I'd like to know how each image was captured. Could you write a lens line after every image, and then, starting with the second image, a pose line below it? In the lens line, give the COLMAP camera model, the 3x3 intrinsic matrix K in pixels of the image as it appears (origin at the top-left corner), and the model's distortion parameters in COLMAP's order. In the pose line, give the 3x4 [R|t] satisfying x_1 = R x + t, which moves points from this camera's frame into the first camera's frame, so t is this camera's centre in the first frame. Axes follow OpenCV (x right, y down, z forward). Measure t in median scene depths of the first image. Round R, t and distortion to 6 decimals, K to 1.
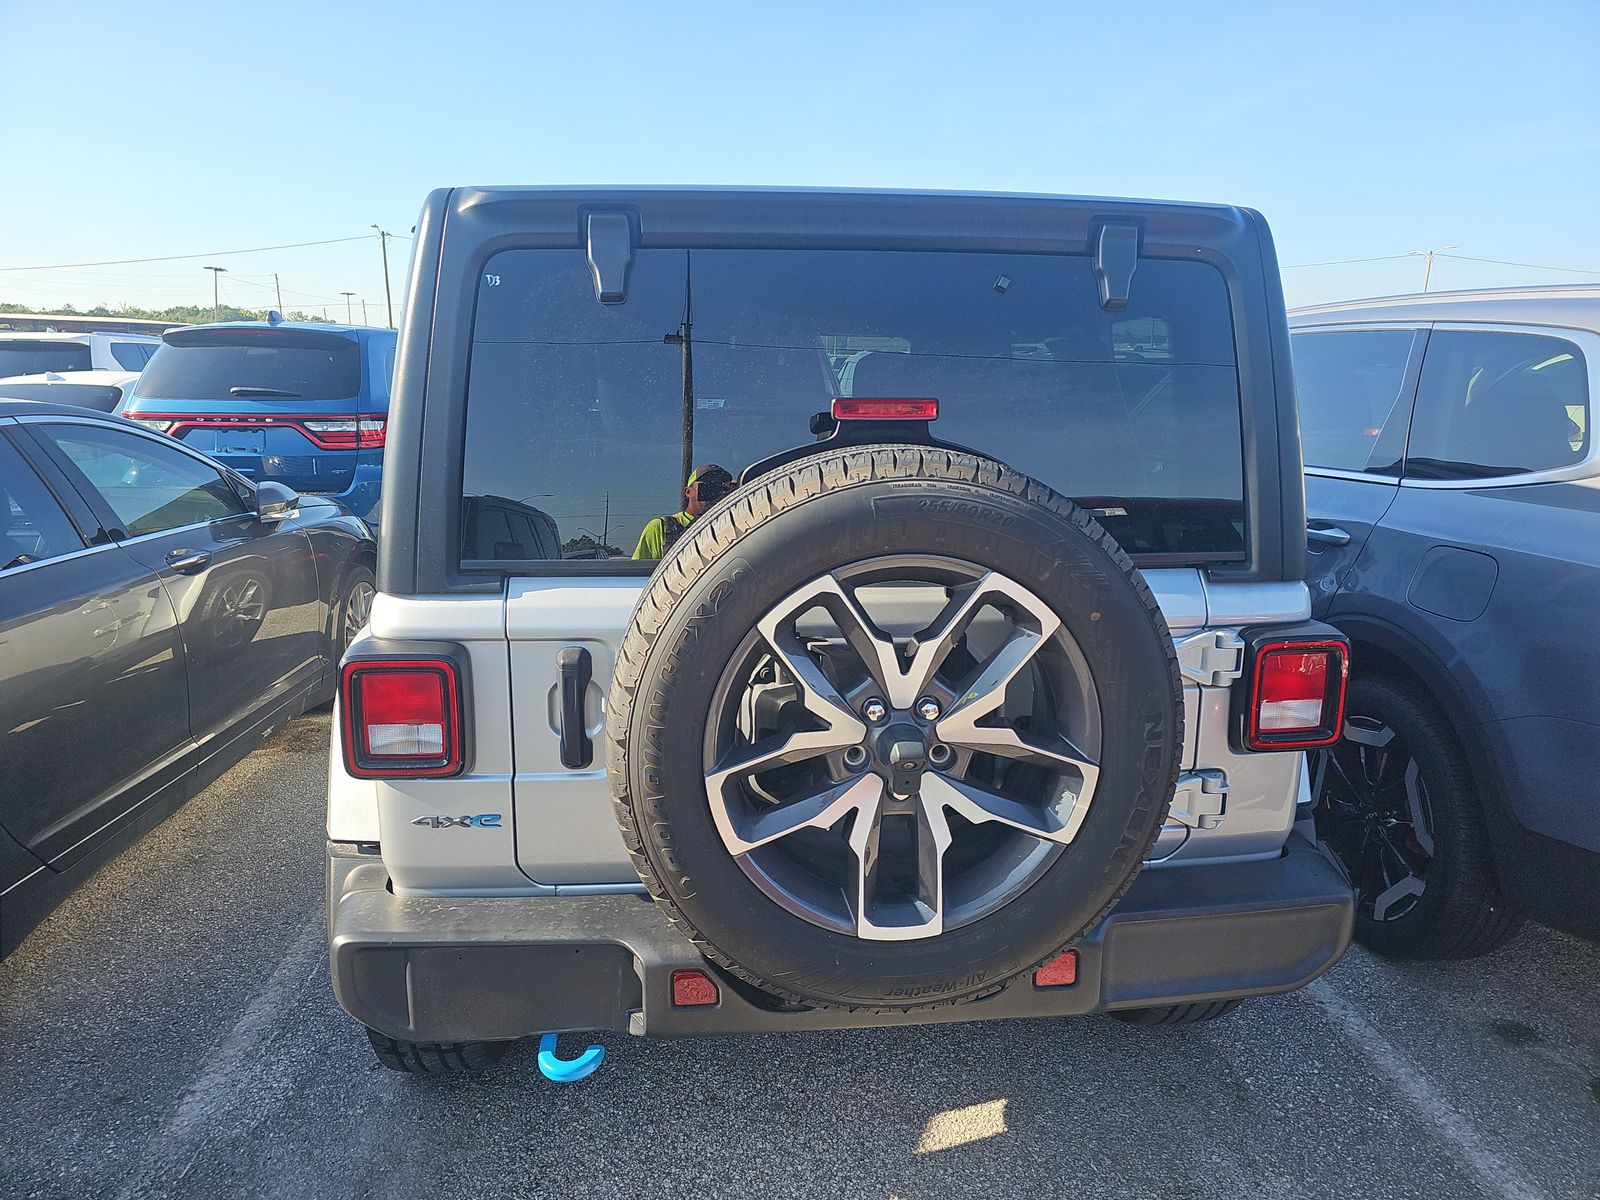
lens RADIAL K [[1016.3, 0, 800.0], [0, 1016.3, 600.0], [0, 0, 1]] dist [0.002253, -0.046215]
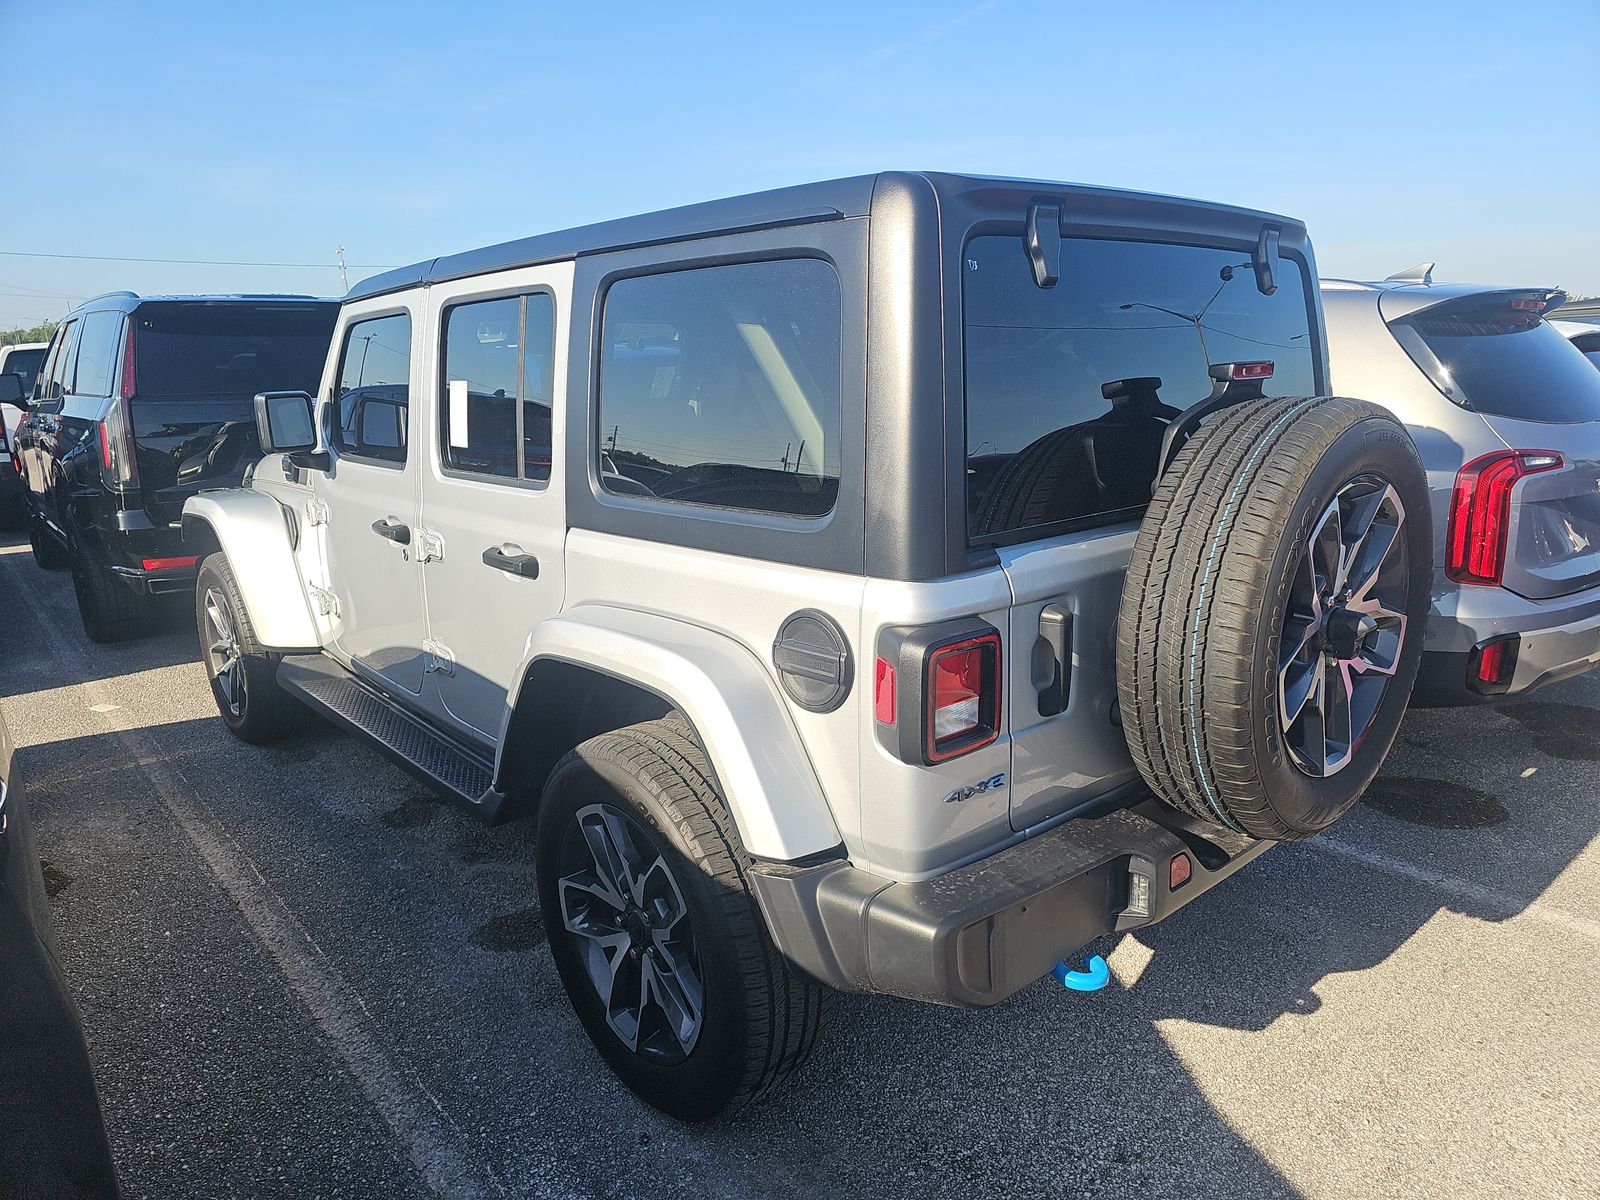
lens RADIAL K [[1073.3, 0, 800.0], [0, 1073.3, 600.0], [0, 0, 1]] dist [0.047462, -0.059641]
pose [[0.809578, -0.154660, 0.566271, -1.007328], [0.134564, 0.987875, 0.077428, -0.078402], [-0.571381, 0.013515, 0.820574, 0.183717]]
